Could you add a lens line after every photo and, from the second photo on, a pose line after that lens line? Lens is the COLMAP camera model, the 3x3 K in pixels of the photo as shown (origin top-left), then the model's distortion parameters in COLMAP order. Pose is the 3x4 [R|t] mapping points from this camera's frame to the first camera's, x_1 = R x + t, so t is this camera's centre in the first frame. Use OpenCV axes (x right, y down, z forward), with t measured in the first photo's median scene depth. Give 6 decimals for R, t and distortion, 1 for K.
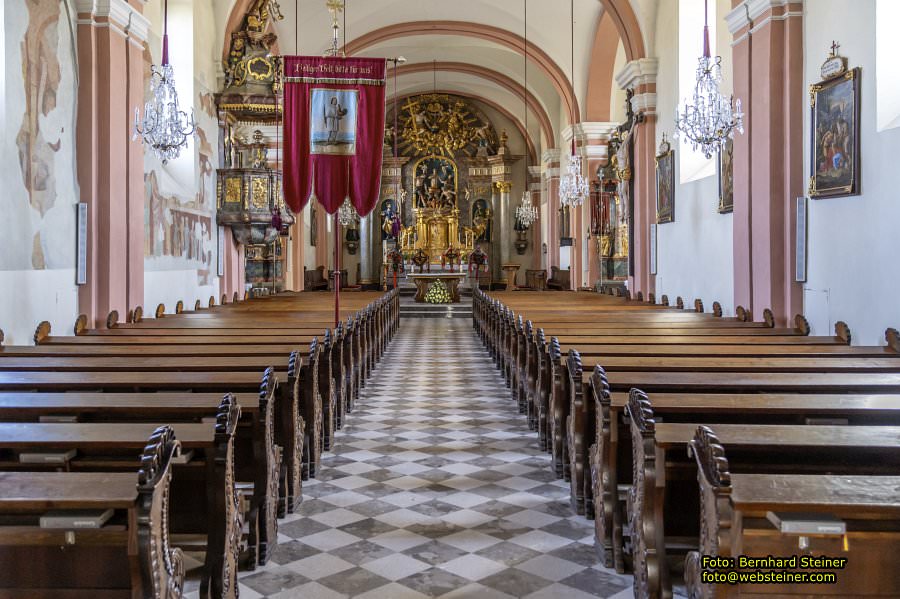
lens RADIAL K [[781.5, 0, 450.0], [0, 781.5, 299.5], [0, 0, 1]] dist [-0.008363, -0.003678]
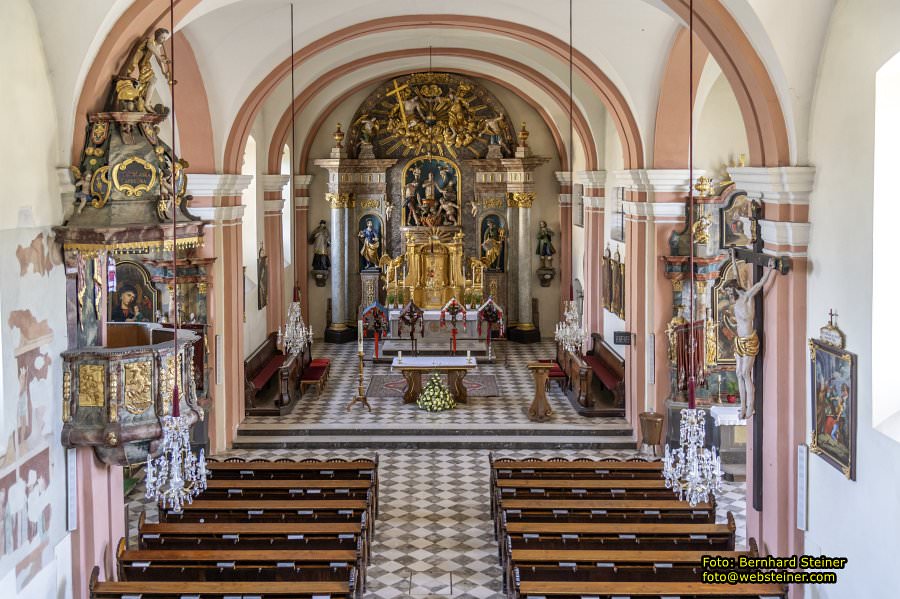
lens RADIAL K [[937.8, 0, 450.0], [0, 937.8, 299.5], [0, 0, 1]] dist [0.007260, -0.000721]
pose [[0.999999, -0.000247, 0.001600, -0.002528], [0.000190, 0.999374, 0.035366, -0.080535], [-0.001608, -0.035366, 0.999373, 0.101682]]
